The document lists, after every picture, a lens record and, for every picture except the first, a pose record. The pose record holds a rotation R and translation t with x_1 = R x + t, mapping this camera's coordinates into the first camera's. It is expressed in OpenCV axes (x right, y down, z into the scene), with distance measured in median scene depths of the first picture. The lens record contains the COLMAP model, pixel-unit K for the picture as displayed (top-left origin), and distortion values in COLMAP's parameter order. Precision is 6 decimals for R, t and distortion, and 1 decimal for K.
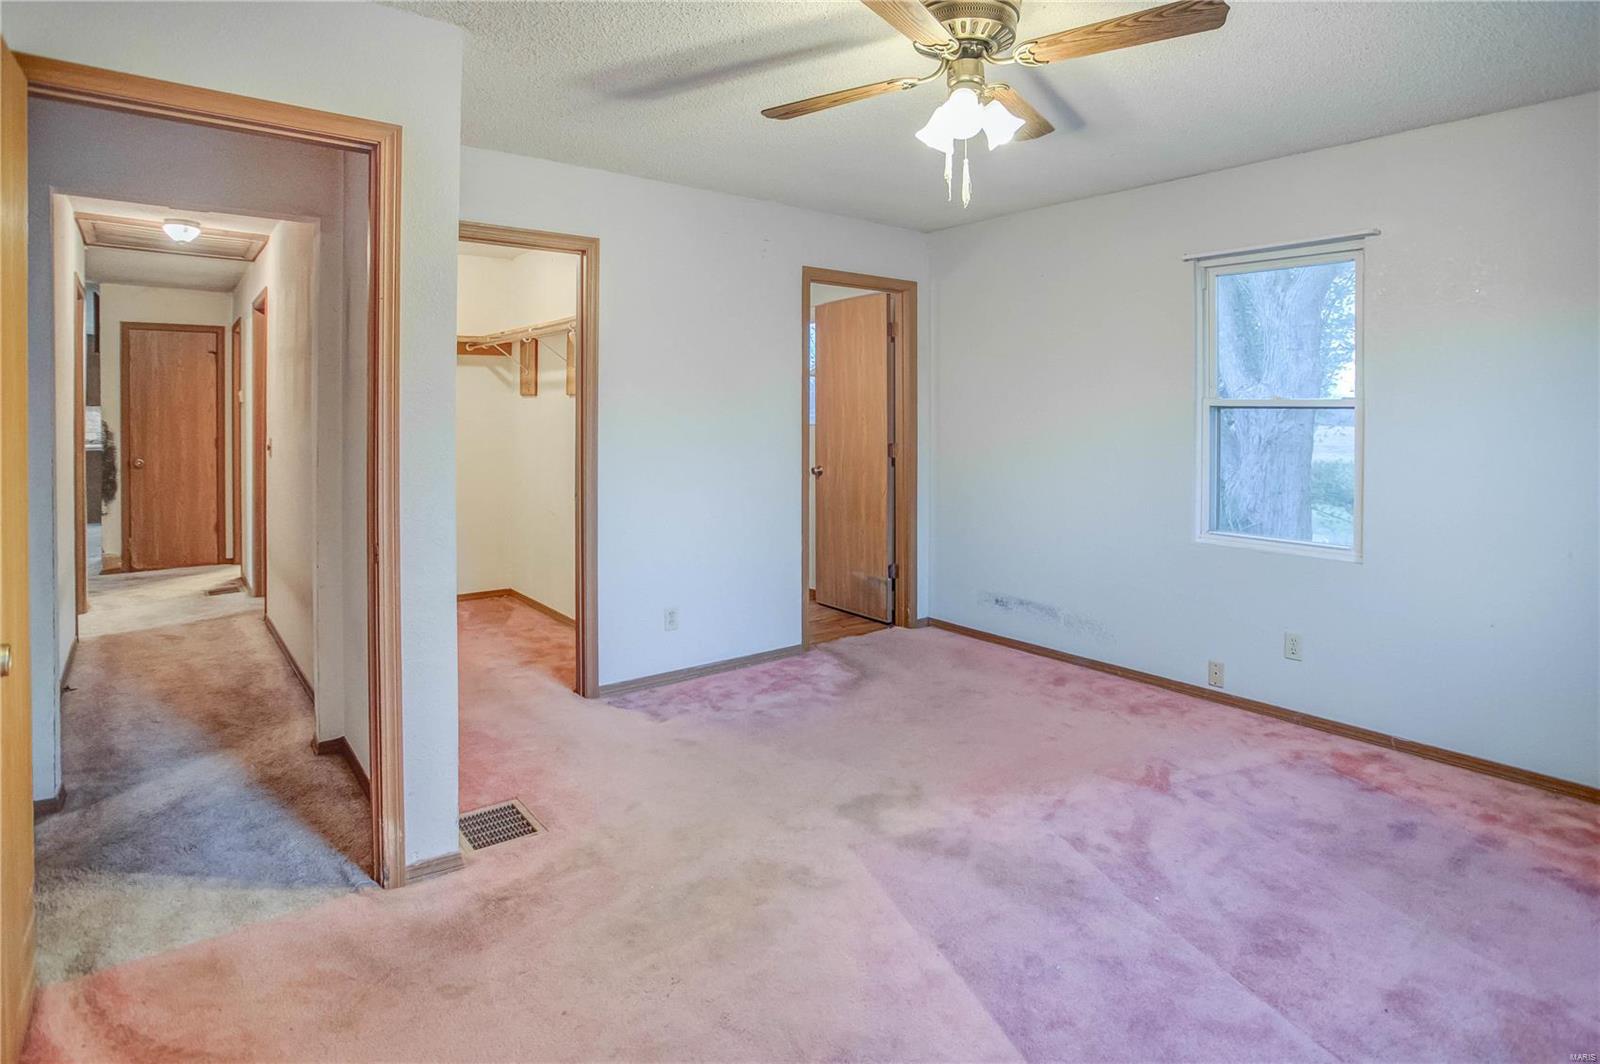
lens RADIAL K [[820.8, 0, 800.0], [0, 820.8, 532.0], [0, 0, 1]] dist [-0.034697, 0.000155]
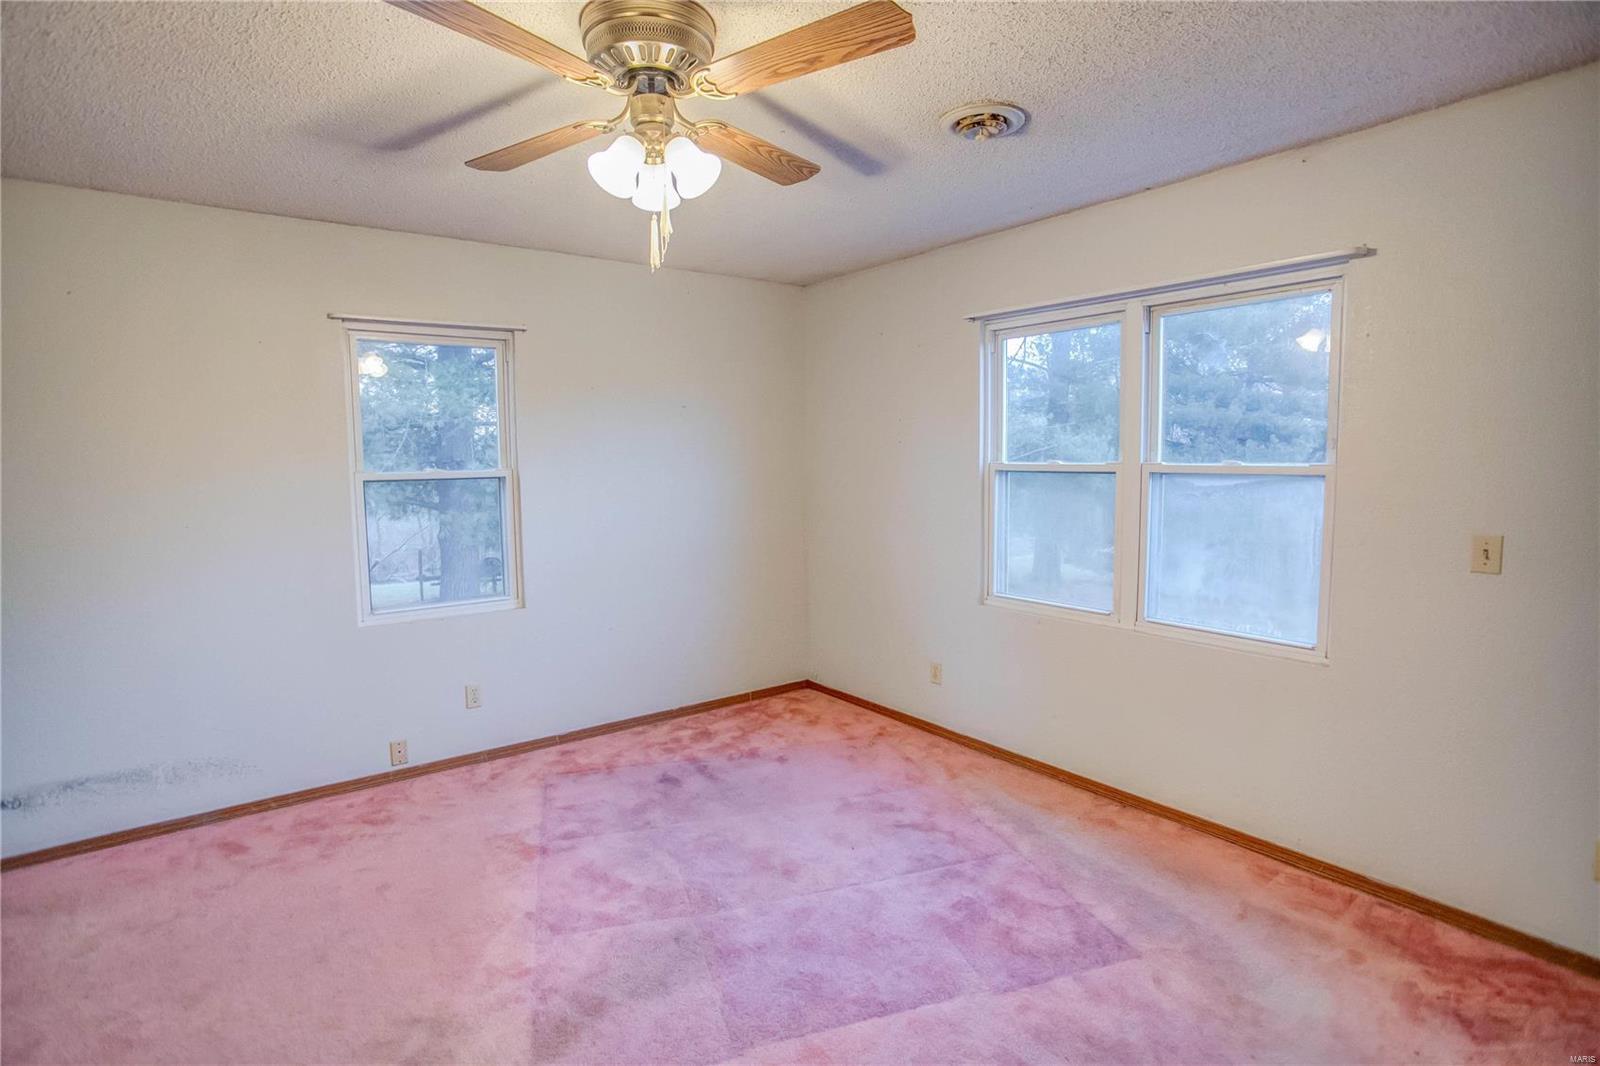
lens RADIAL K [[820.8, 0, 800.0], [0, 820.8, 533.0], [0, 0, 1]] dist [-0.034697, 0.000155]
pose [[0.017803, -0.090932, 0.995698, -0.565628], [0.170665, 0.981517, 0.086586, -0.112770], [-0.985168, 0.168390, 0.032993, 0.668450]]
